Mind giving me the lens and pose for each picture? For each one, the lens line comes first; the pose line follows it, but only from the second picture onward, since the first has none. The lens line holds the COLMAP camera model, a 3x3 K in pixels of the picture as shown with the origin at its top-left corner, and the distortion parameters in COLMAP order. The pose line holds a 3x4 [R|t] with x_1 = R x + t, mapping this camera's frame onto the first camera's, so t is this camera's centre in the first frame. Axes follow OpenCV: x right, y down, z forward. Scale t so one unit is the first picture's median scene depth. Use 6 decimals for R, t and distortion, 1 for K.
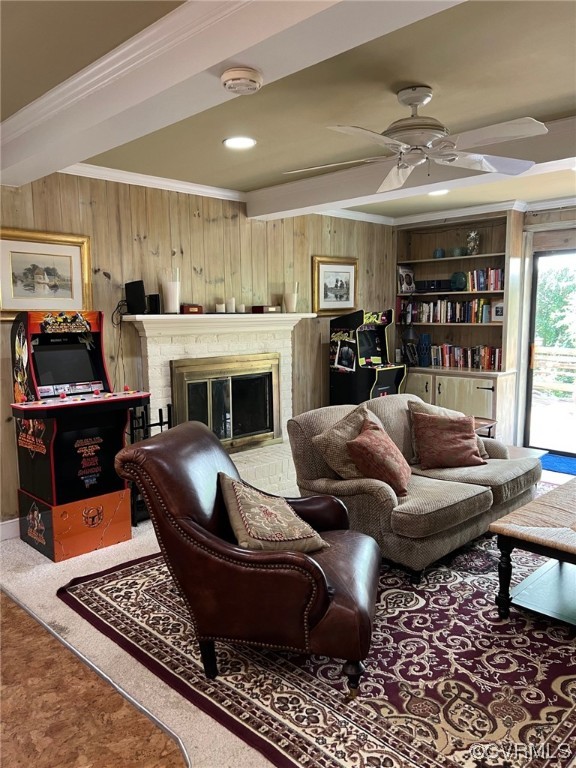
lens RADIAL K [[577.1, 0, 286.4], [0, 577.1, 383.4], [0, 0, 1]] dist [0.036318, -0.043344]
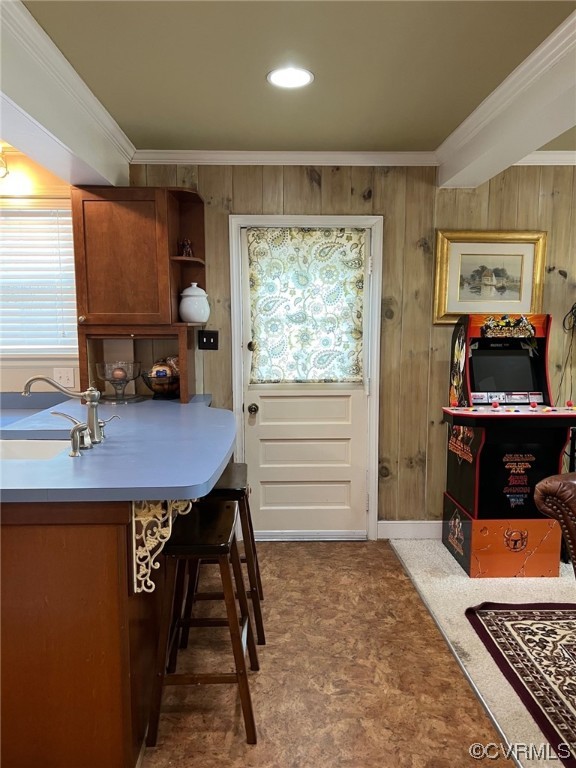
lens RADIAL K [[577.1, 0, 286.3], [0, 577.1, 389.0], [0, 0, 1]] dist [0.036318, -0.043344]
pose [[0.727828, 0.090408, -0.679774, 0.002565], [-0.087639, 0.995406, 0.038553, -0.010481], [0.680136, 0.031515, 0.732408, 0.085556]]
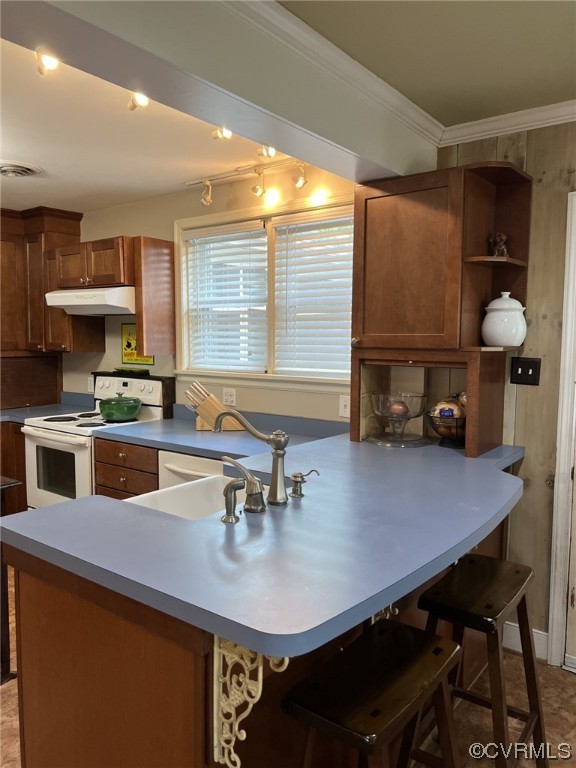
lens RADIAL K [[577.1, 0, 288.8], [0, 577.1, 388.2], [0, 0, 1]] dist [0.036318, -0.043344]
pose [[0.126874, 0.097750, -0.987091, -0.098373], [-0.129541, 0.988243, 0.081214, -0.040834], [0.983424, 0.117565, 0.138045, 0.314870]]
